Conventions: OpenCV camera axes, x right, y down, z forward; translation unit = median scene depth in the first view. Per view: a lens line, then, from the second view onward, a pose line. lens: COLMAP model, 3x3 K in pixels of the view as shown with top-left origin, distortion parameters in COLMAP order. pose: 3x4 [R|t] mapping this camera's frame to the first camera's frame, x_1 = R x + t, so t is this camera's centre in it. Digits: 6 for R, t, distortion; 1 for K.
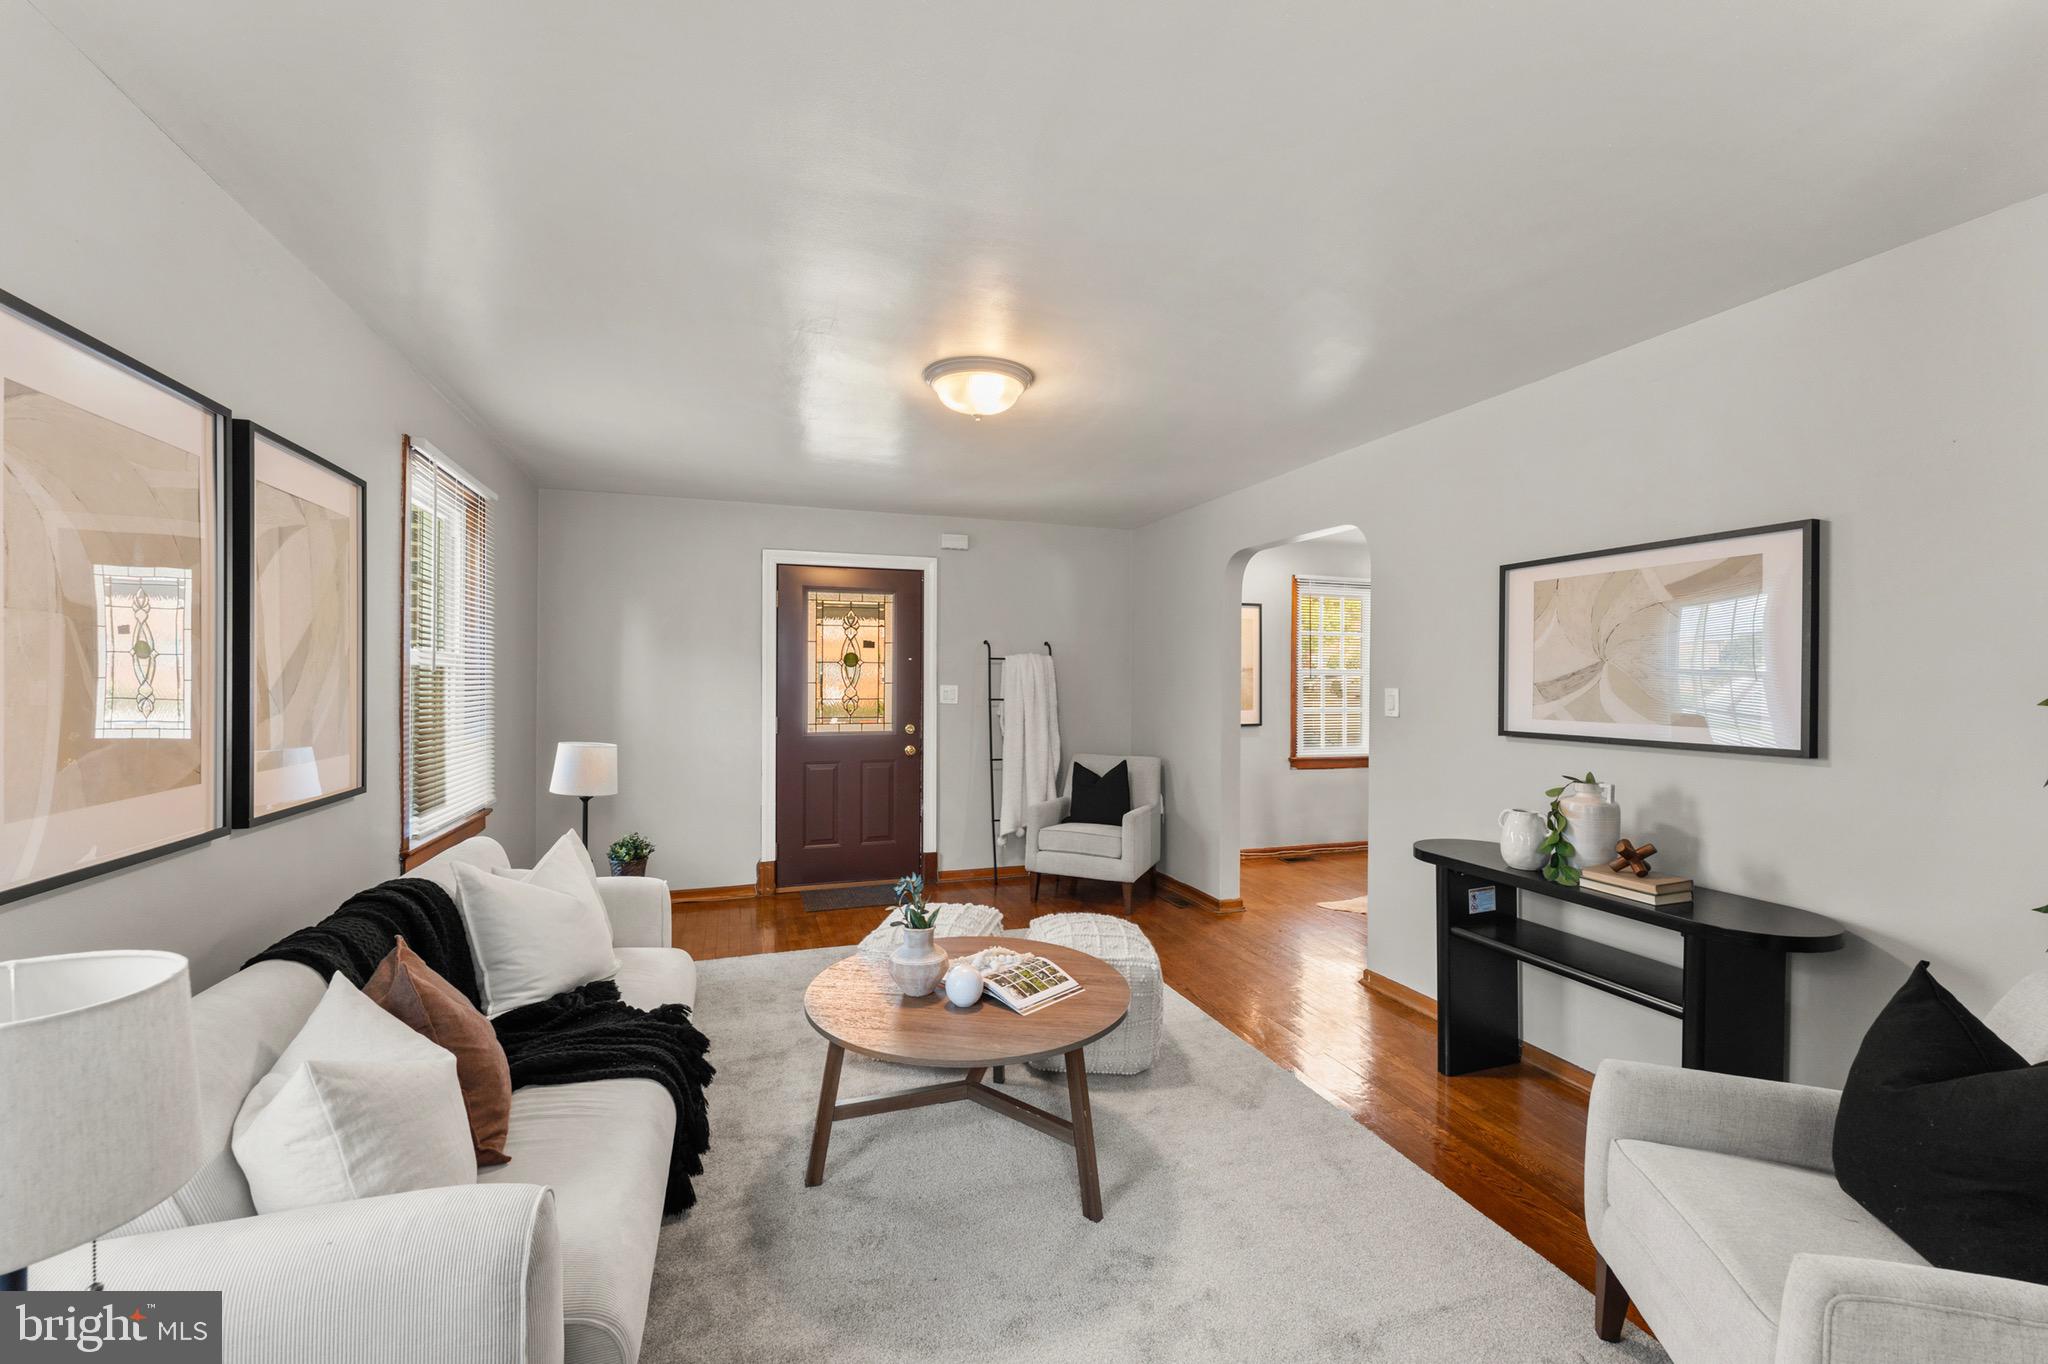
lens RADIAL K [[822.1, 0, 1019.9], [0, 822.1, 678.2], [0, 0, 1]] dist [0.001433, -0.000163]
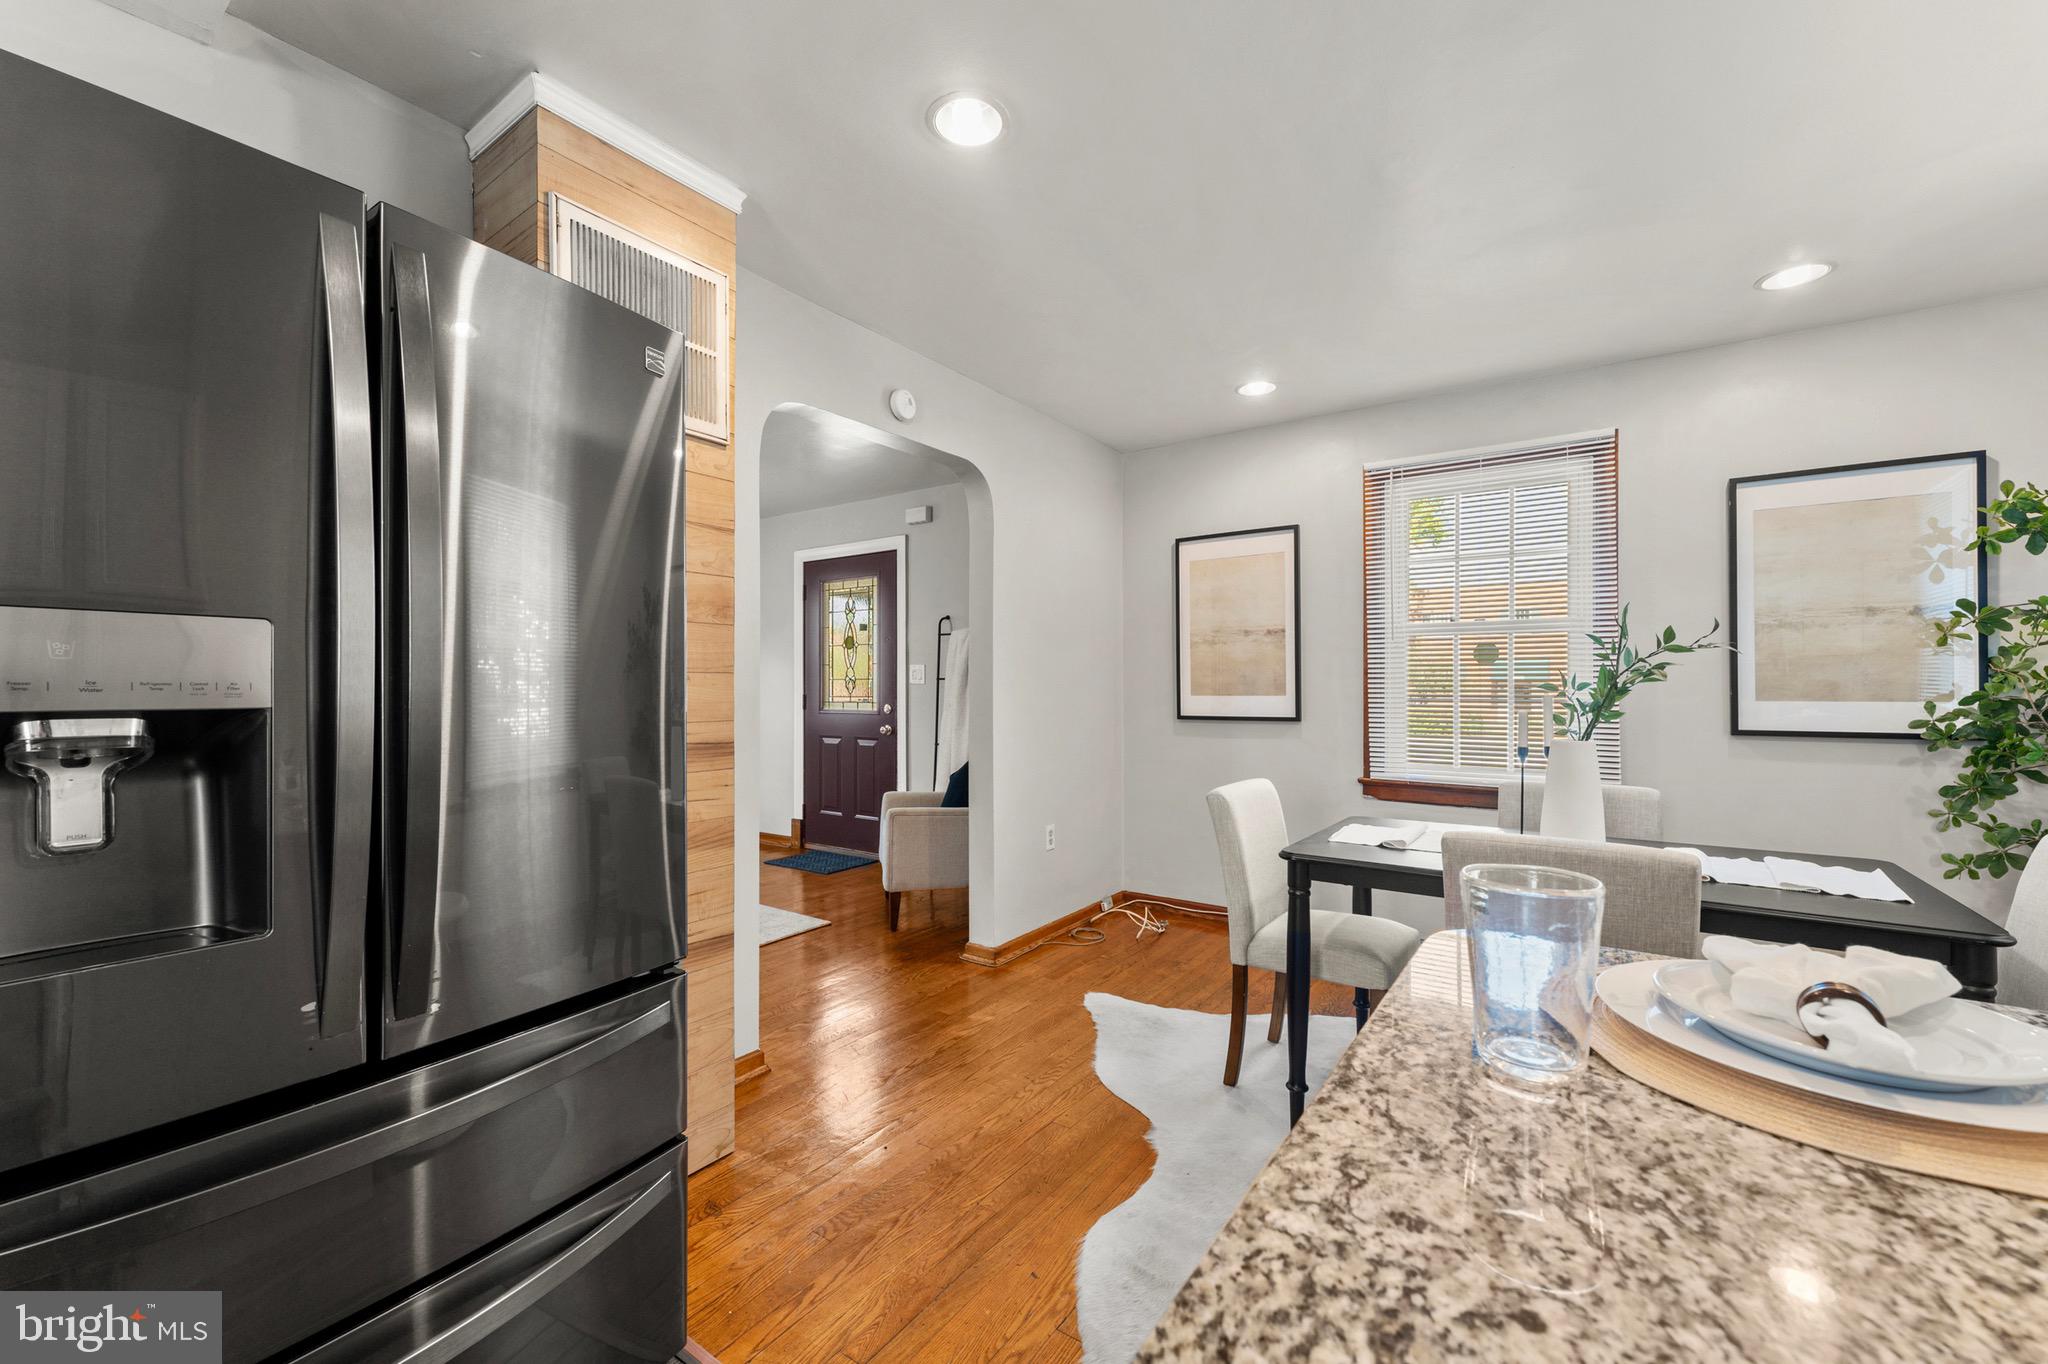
lens RADIAL K [[830.6, 0, 1024.8], [0, 830.6, 682.9], [0, 0, 1]] dist [0.001312, 0.000099]
pose [[0.587076, -0.008935, -0.809483, 0.865786], [0.002535, 0.999954, -0.009199, 0.043441], [0.809528, 0.003348, 0.587071, 0.593113]]
